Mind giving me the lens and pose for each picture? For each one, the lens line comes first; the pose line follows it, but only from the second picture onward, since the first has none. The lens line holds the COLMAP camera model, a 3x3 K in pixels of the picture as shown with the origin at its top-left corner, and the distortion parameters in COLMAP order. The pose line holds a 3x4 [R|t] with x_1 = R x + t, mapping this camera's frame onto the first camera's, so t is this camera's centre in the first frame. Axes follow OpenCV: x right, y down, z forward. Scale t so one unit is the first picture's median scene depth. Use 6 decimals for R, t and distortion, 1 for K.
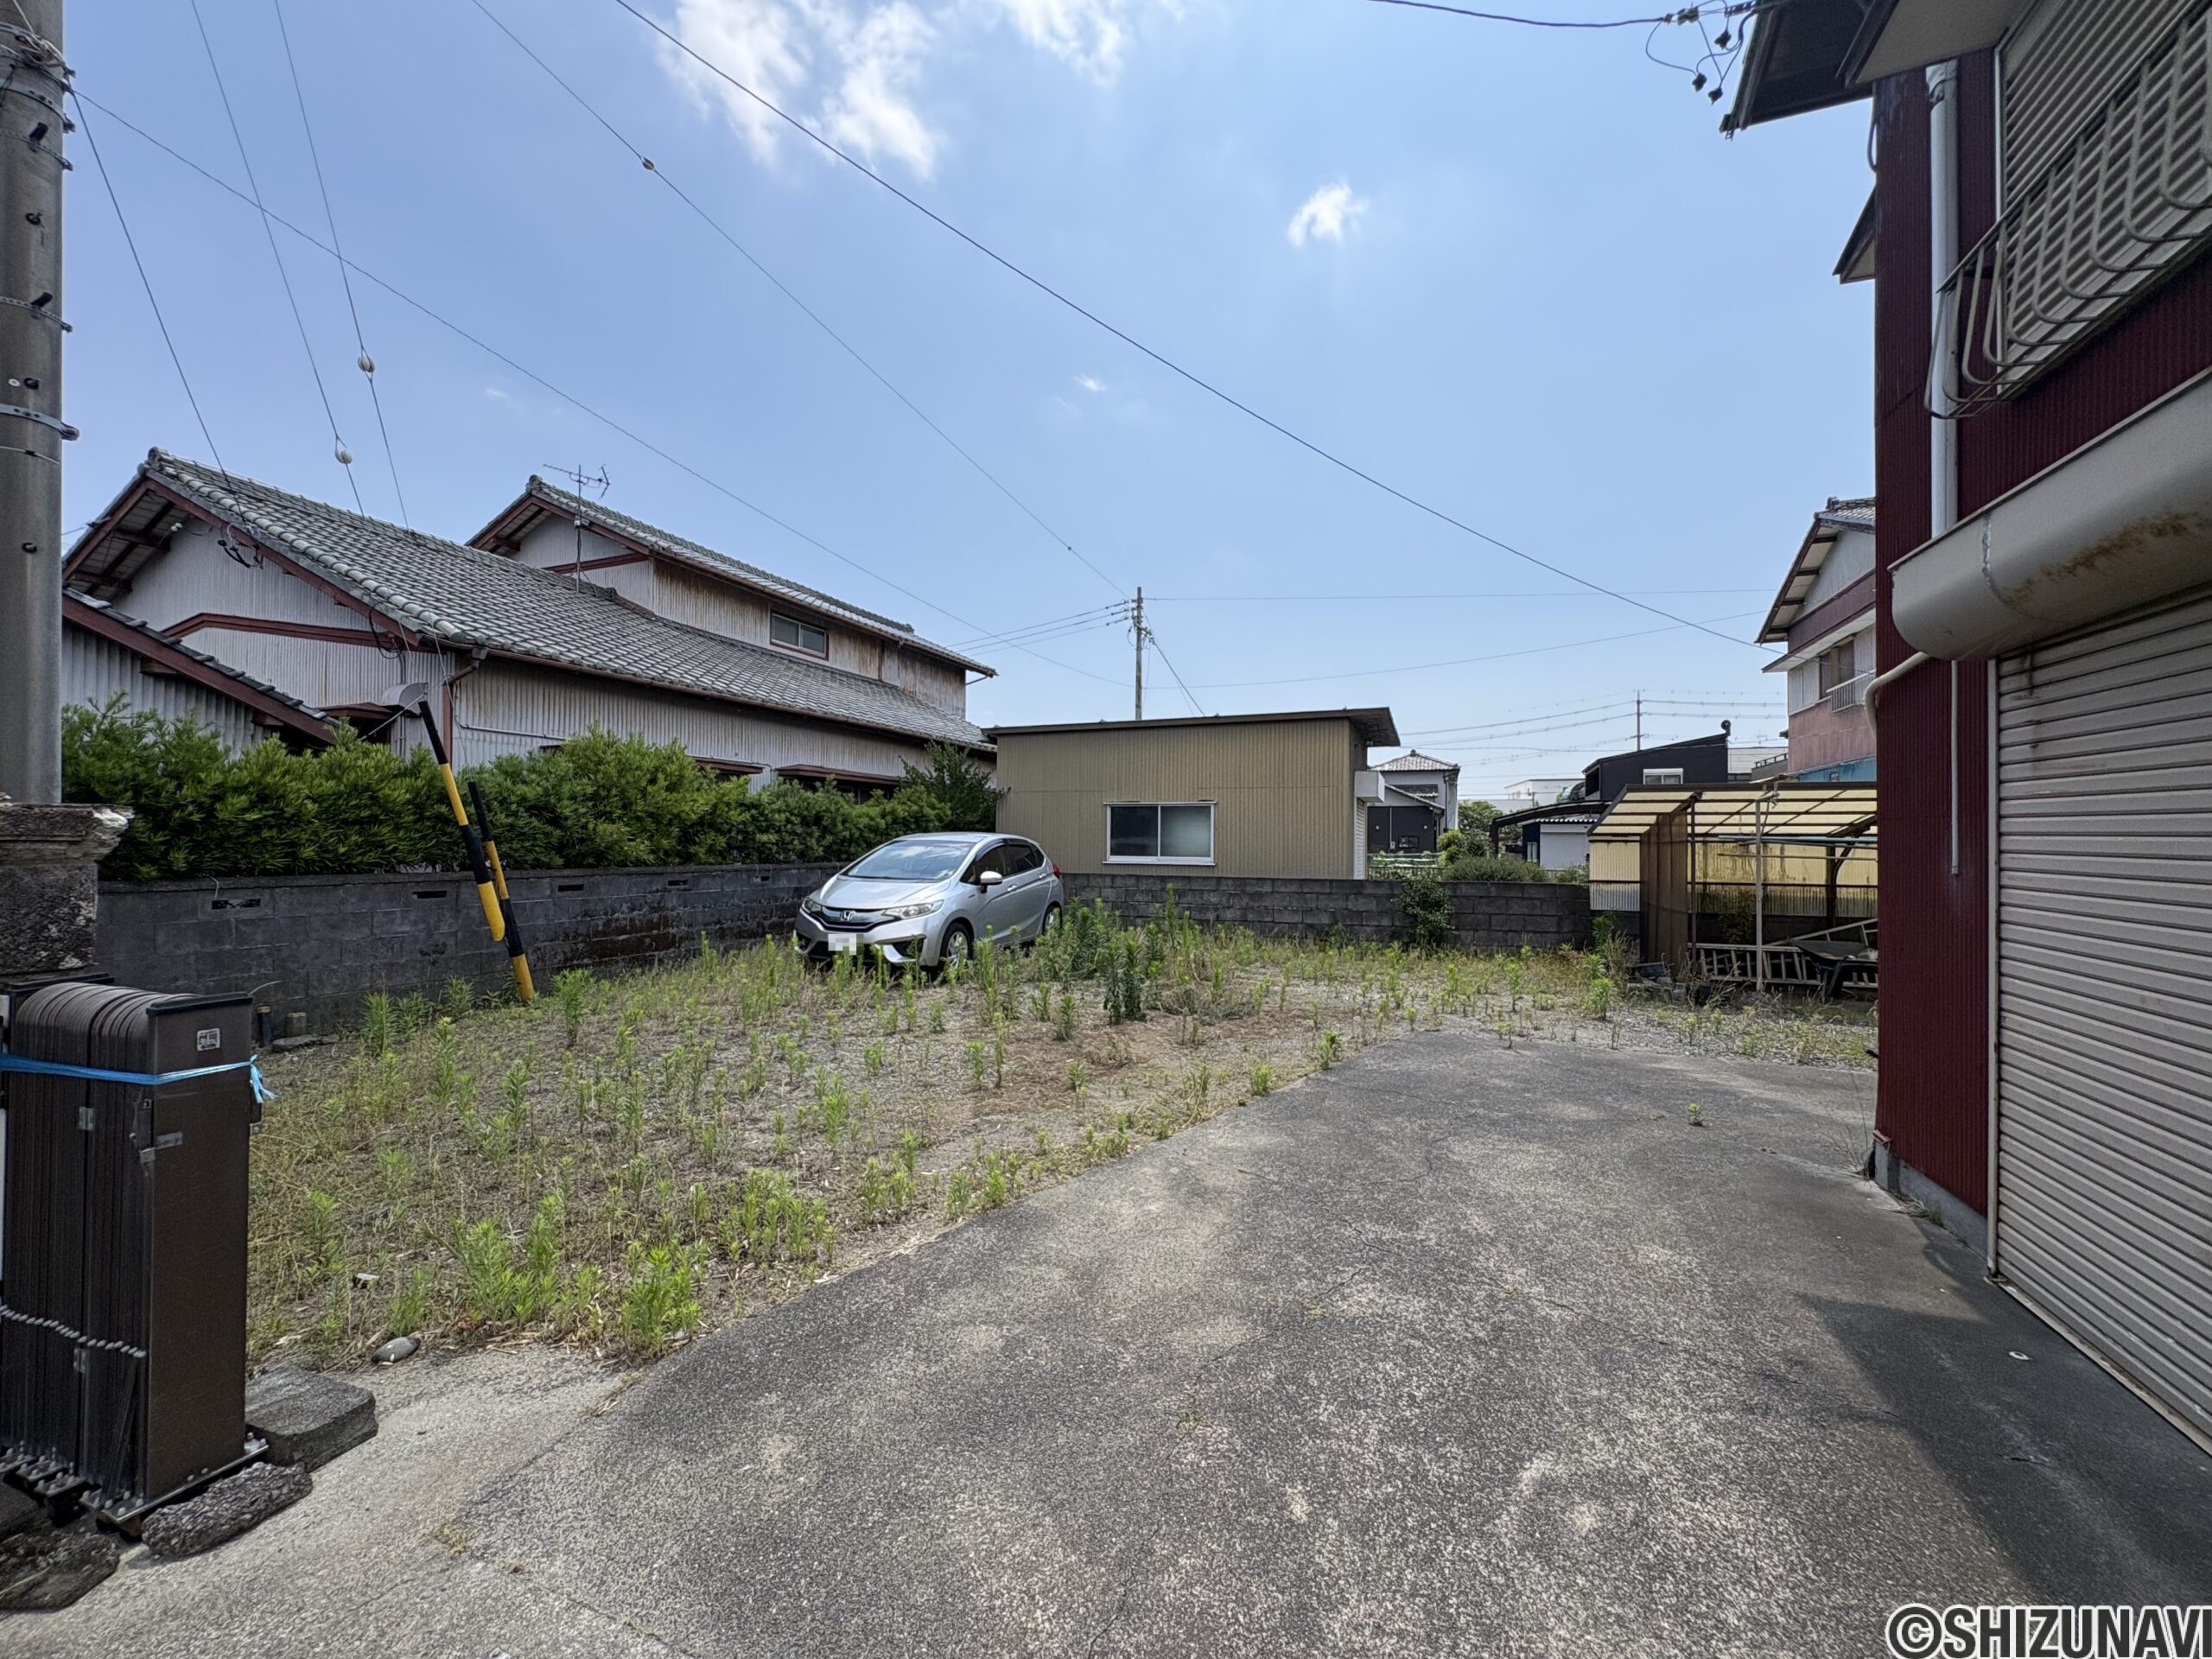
lens RADIAL K [[880.1, 0, 1104.9], [0, 880.1, 834.1], [0, 0, 1]] dist [-0.000360, 0.000339]
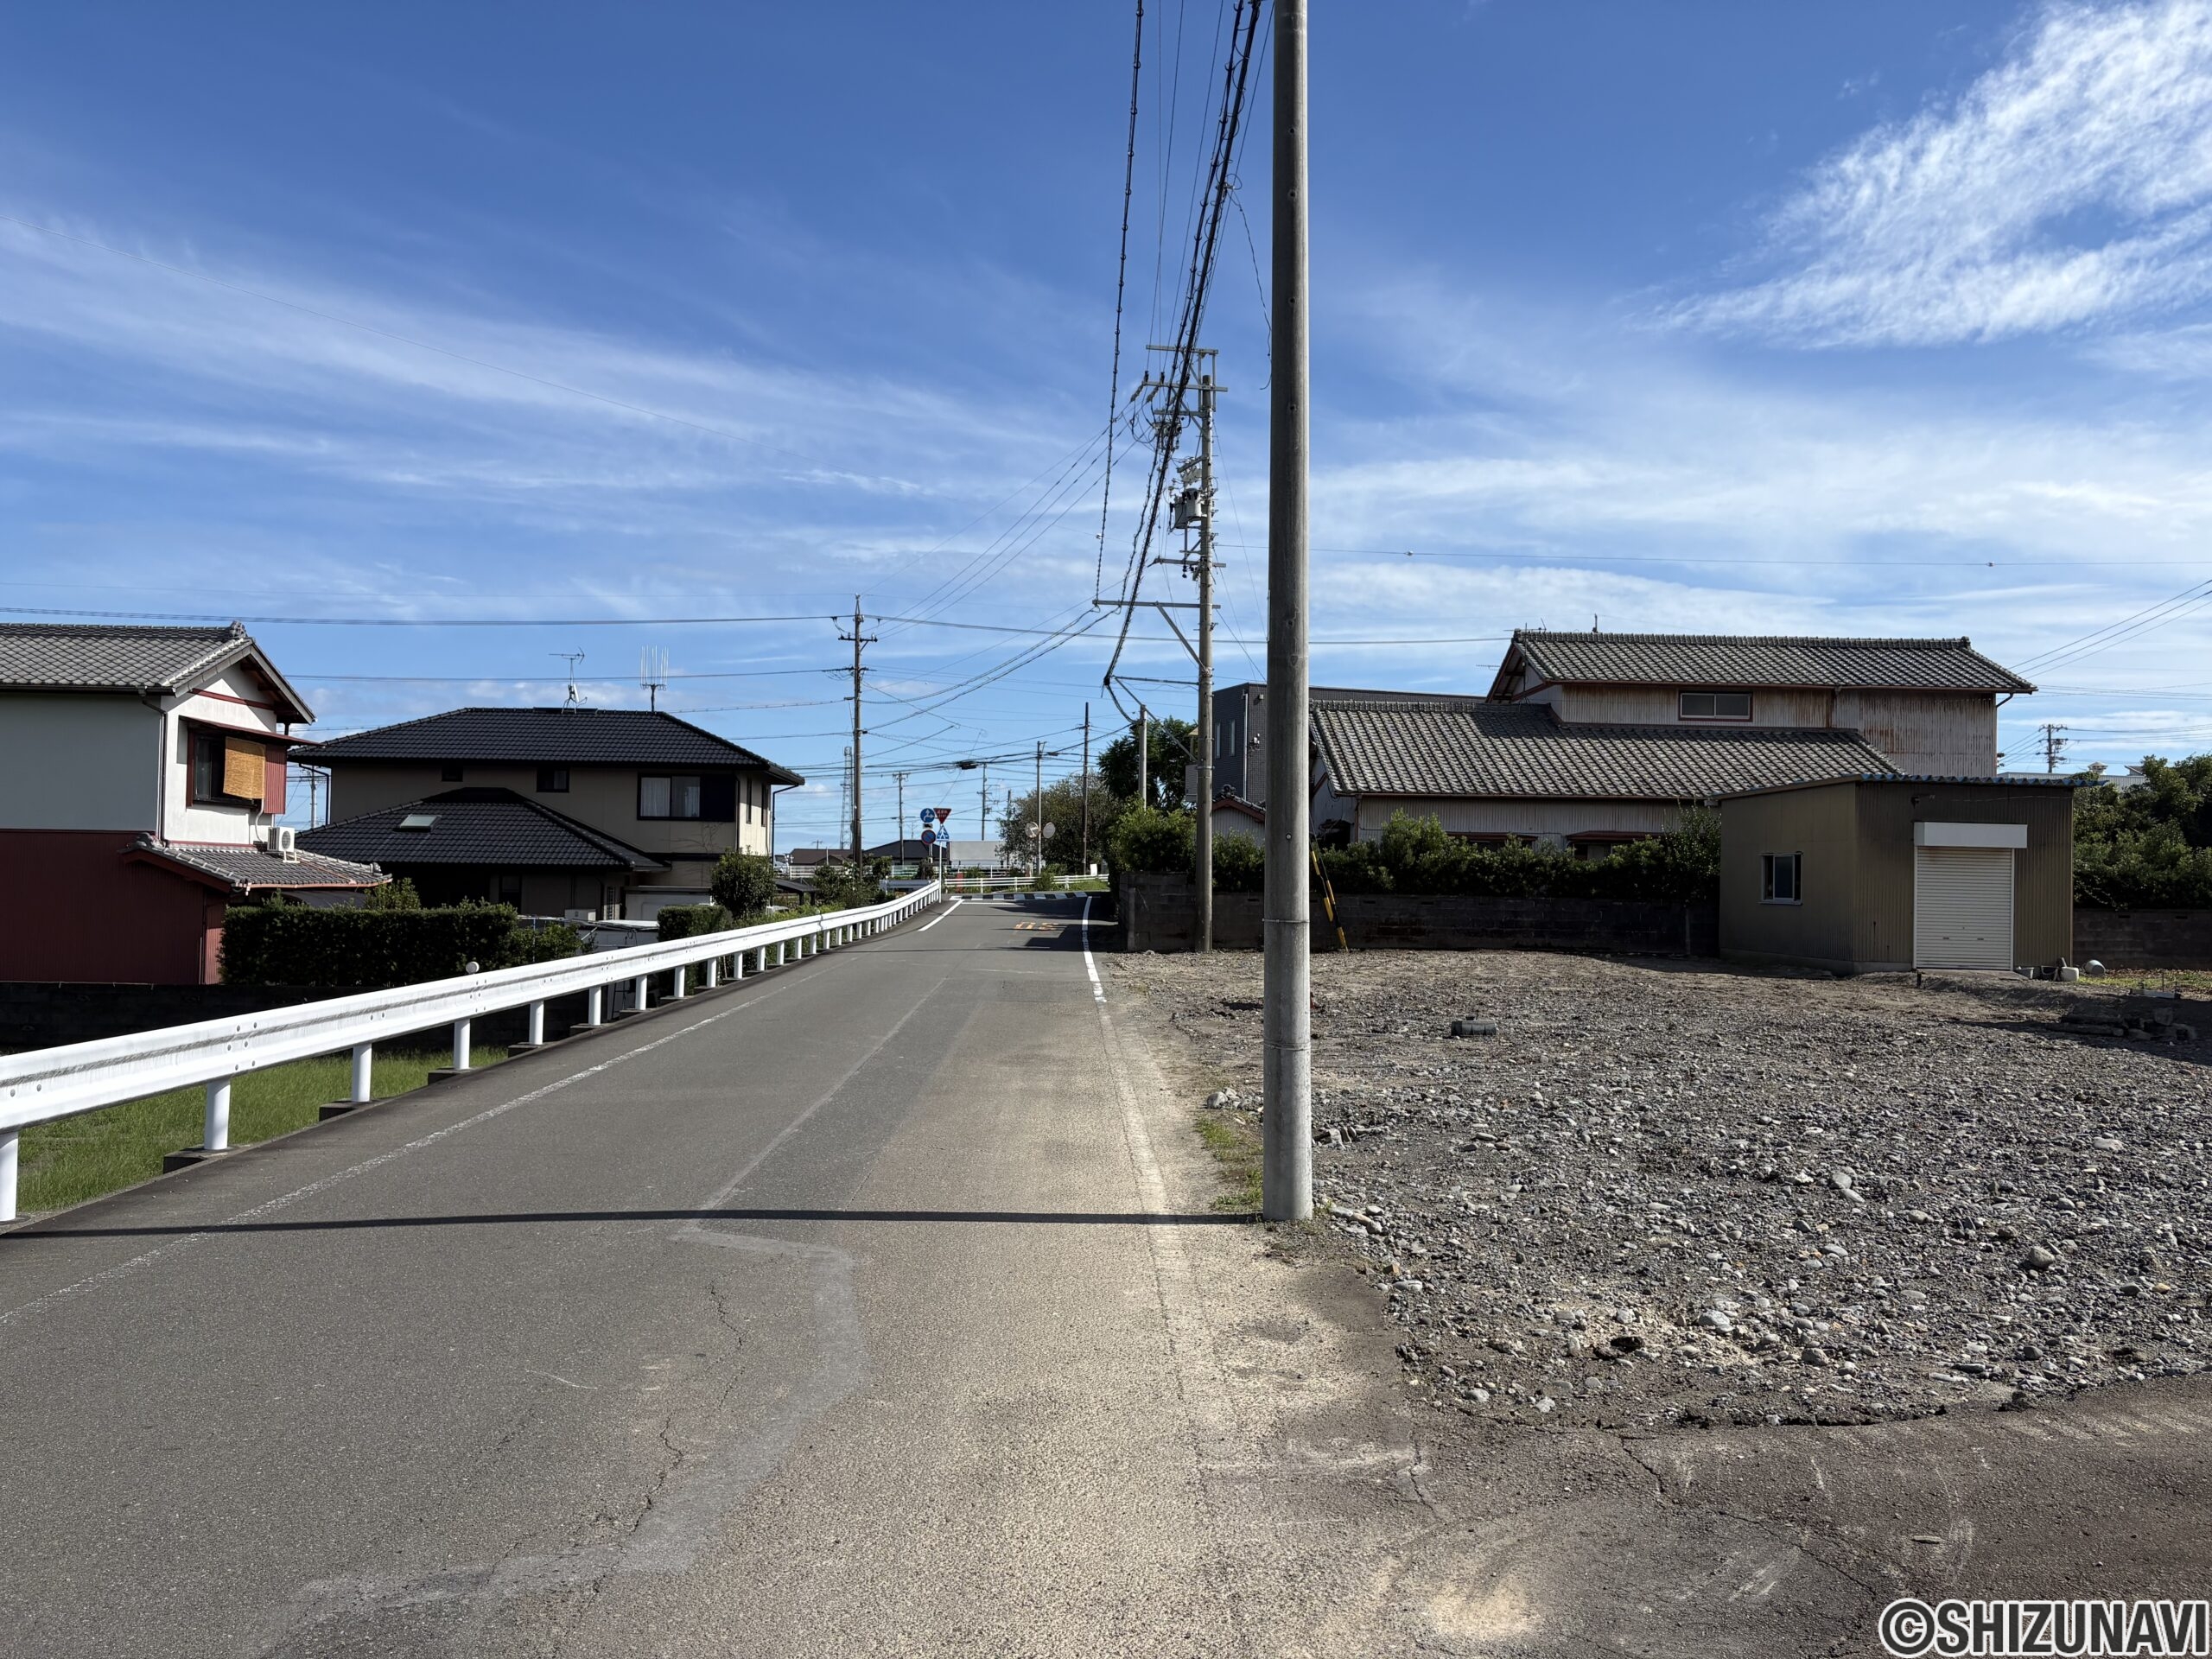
lens RADIAL K [[1673.3, 0, 1101.0], [0, 1673.3, 838.3], [0, 0, 1]] dist [0.055892, -0.061686]
pose [[0.391496, -0.024264, -0.919860, 2.028142], [-0.005443, 0.999574, -0.028684, 0.016990], [0.920164, 0.016236, 0.391197, -0.862209]]
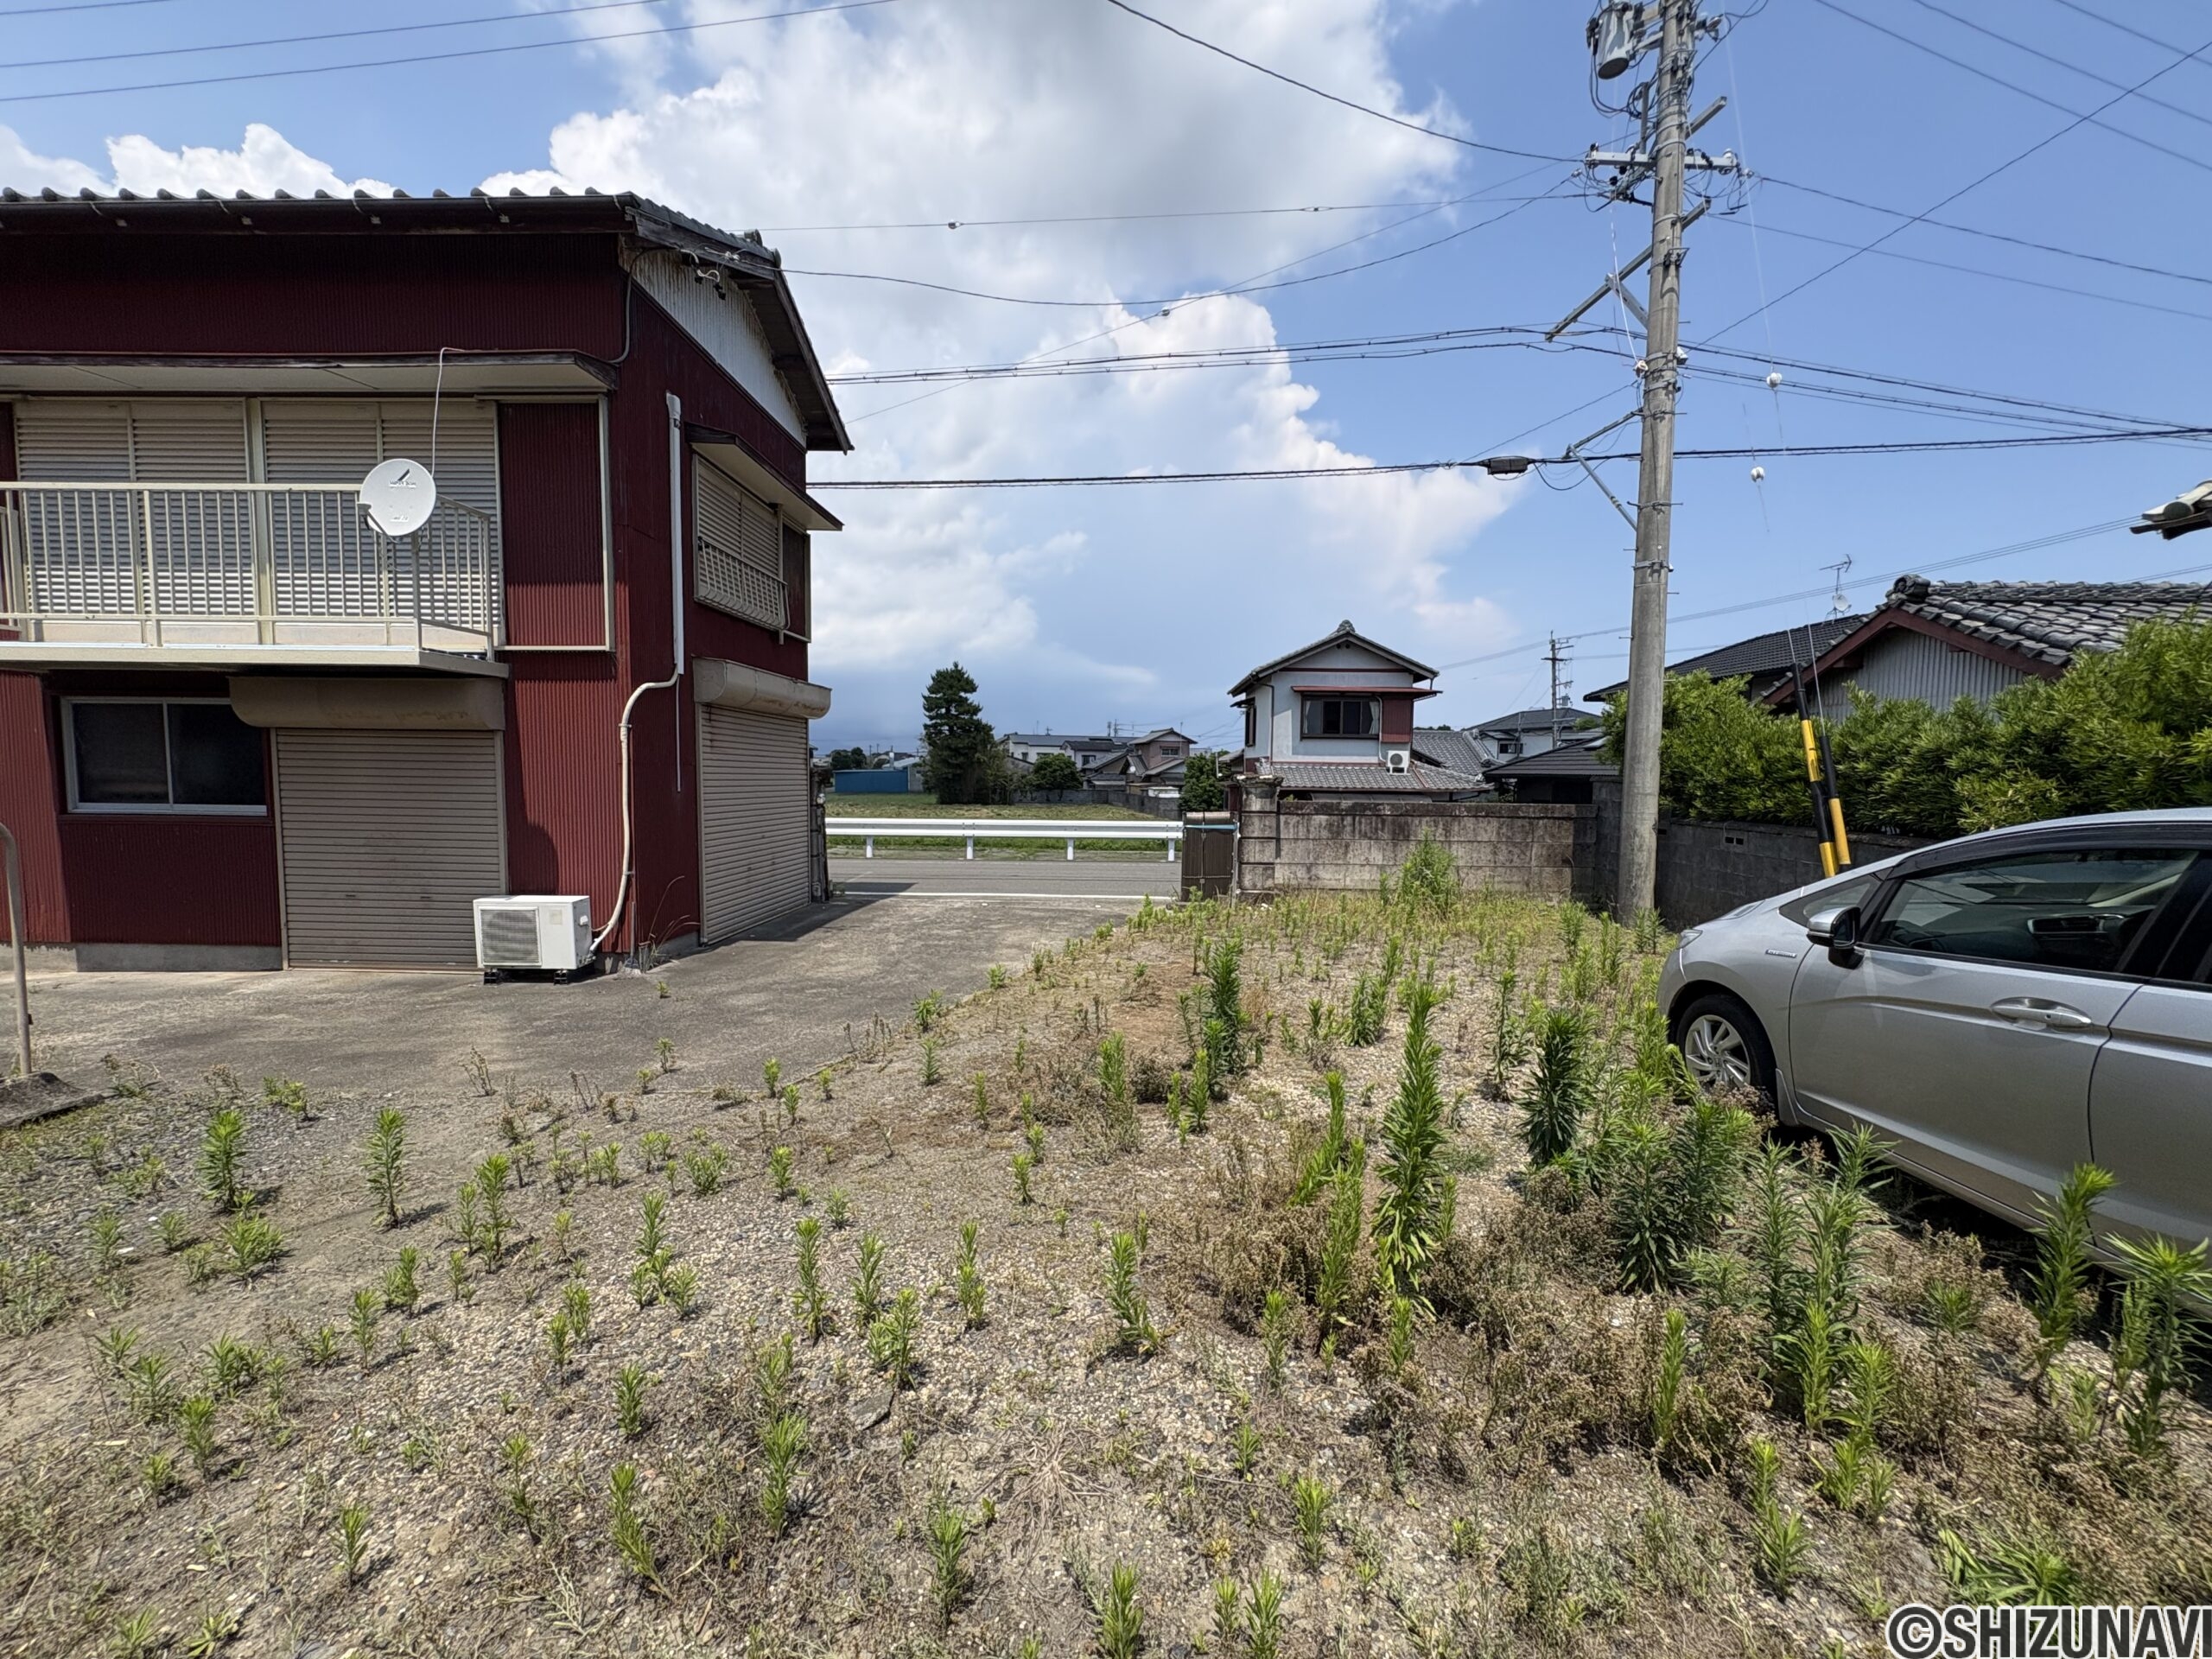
lens RADIAL K [[880.1, 0, 1107.0], [0, 880.1, 831.0], [0, 0, 1]] dist [-0.000360, 0.000339]
pose [[-0.939457, 0.005556, -0.342623, 0.188298], [-0.016835, 0.997913, 0.062343, -0.002508], [0.342254, 0.064337, -0.937402, 0.951569]]
